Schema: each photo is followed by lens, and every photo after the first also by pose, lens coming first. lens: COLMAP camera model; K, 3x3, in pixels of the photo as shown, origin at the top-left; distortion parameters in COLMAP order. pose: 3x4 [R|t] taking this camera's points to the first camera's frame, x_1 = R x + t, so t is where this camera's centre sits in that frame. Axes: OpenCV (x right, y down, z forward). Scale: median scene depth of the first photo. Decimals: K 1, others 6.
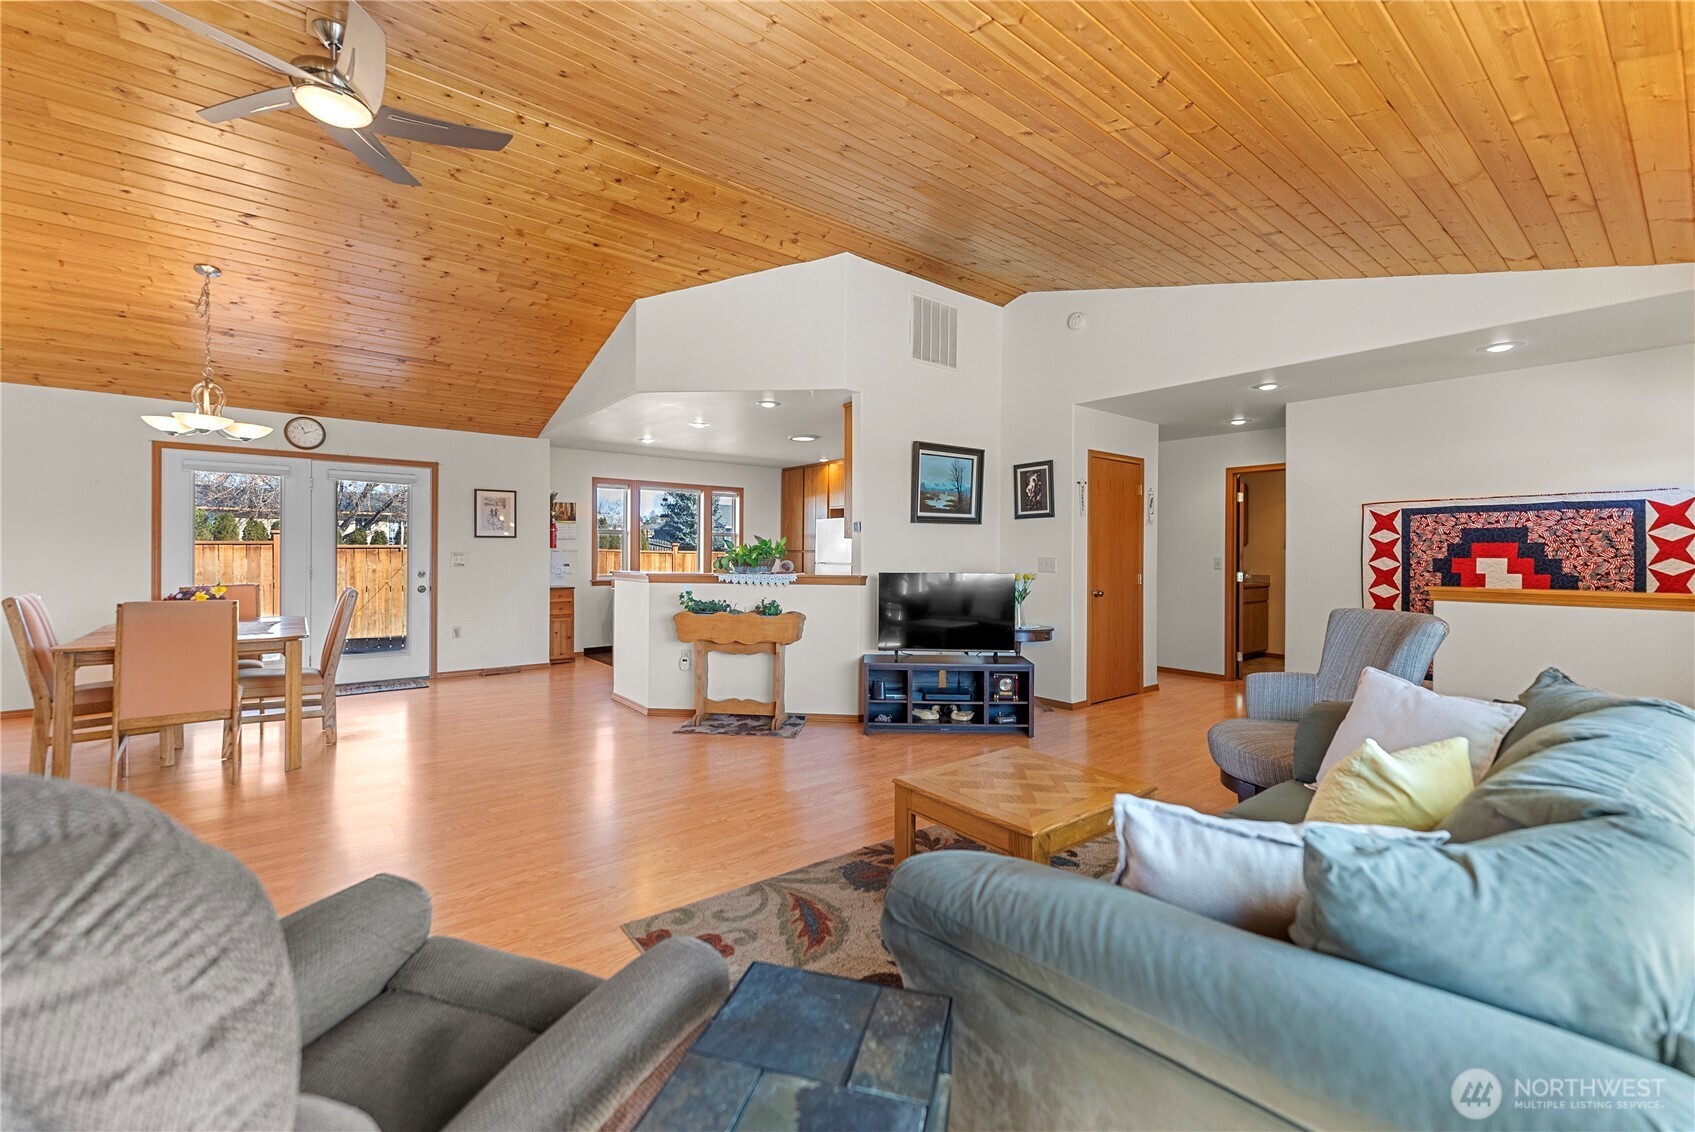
lens RADIAL K [[692.0, 0, 836.6], [0, 692.0, 560.7], [0, 0, 1]] dist [0.009749, 0.000361]
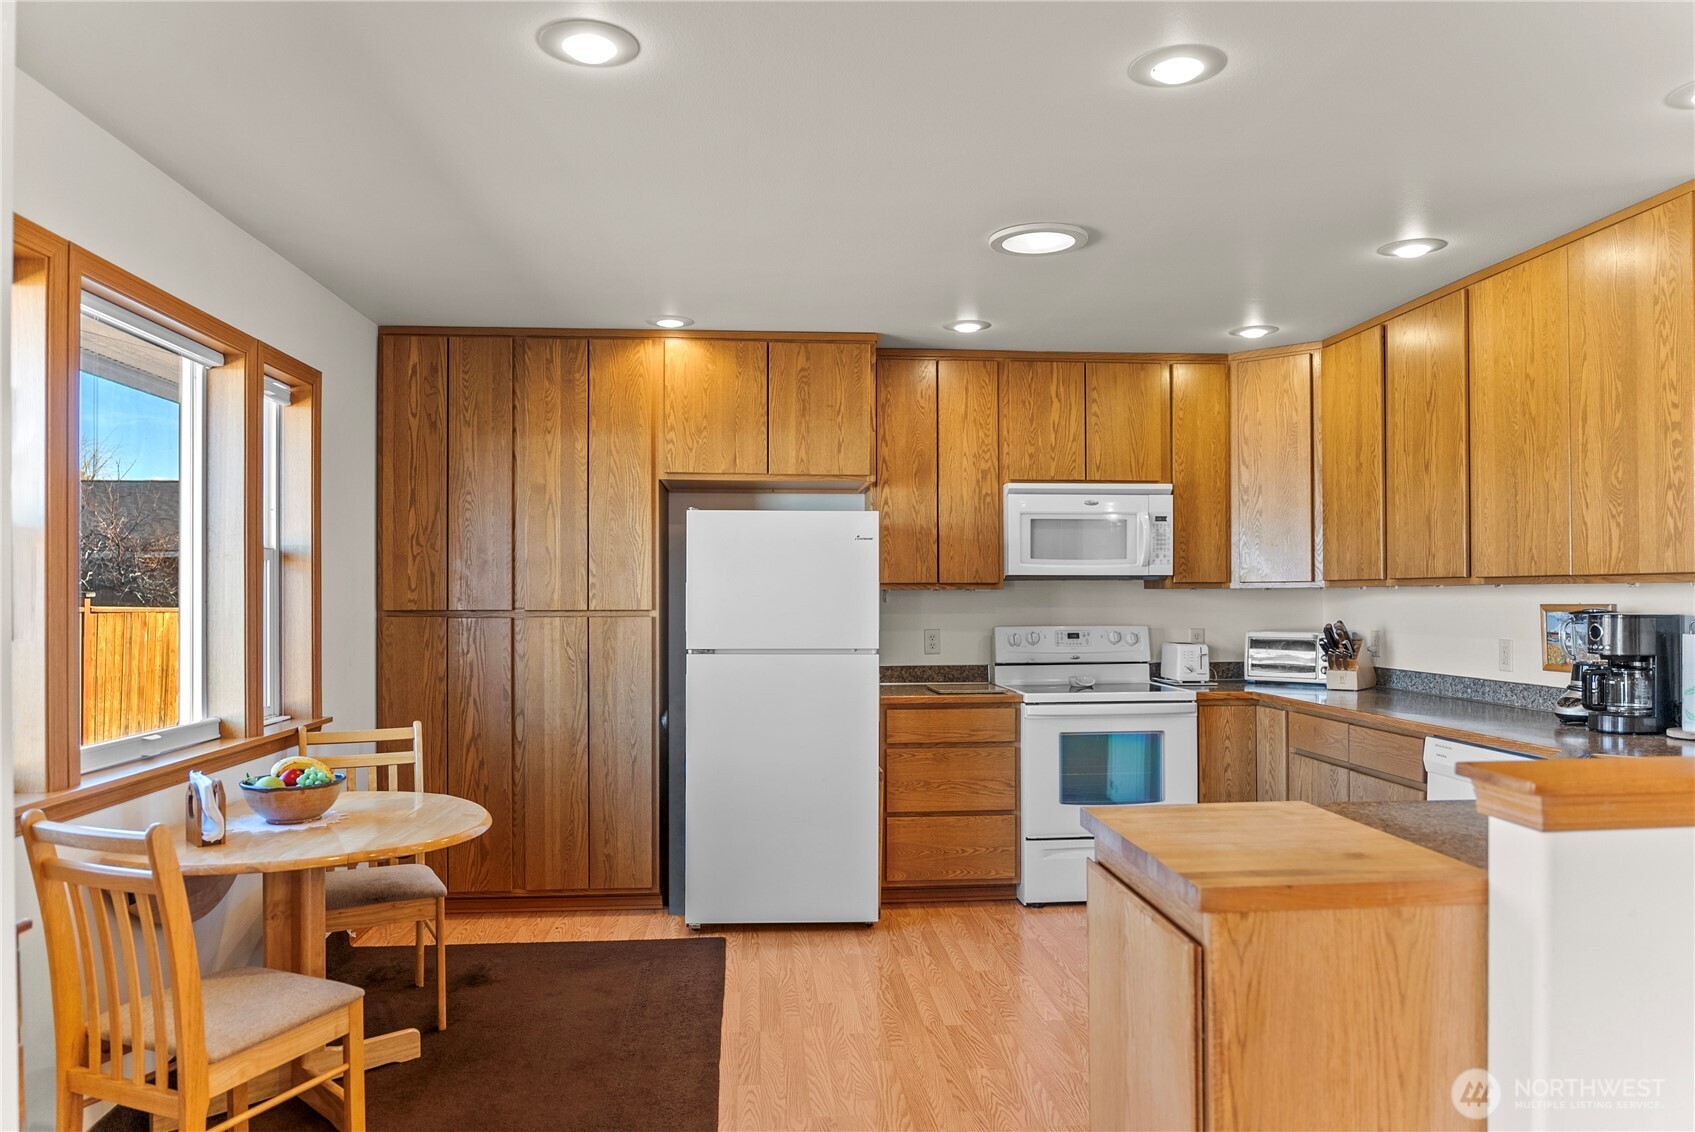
lens RADIAL K [[1152.4, 0, 842.9], [0, 1152.4, 588.1], [0, 0, 1]] dist [-0.014992, -0.006111]
pose [[0.547056, -0.002513, 0.837093, -0.763674], [0.016452, 0.999835, -0.007750, -0.036299], [-0.836935, 0.018012, 0.547006, 1.198614]]
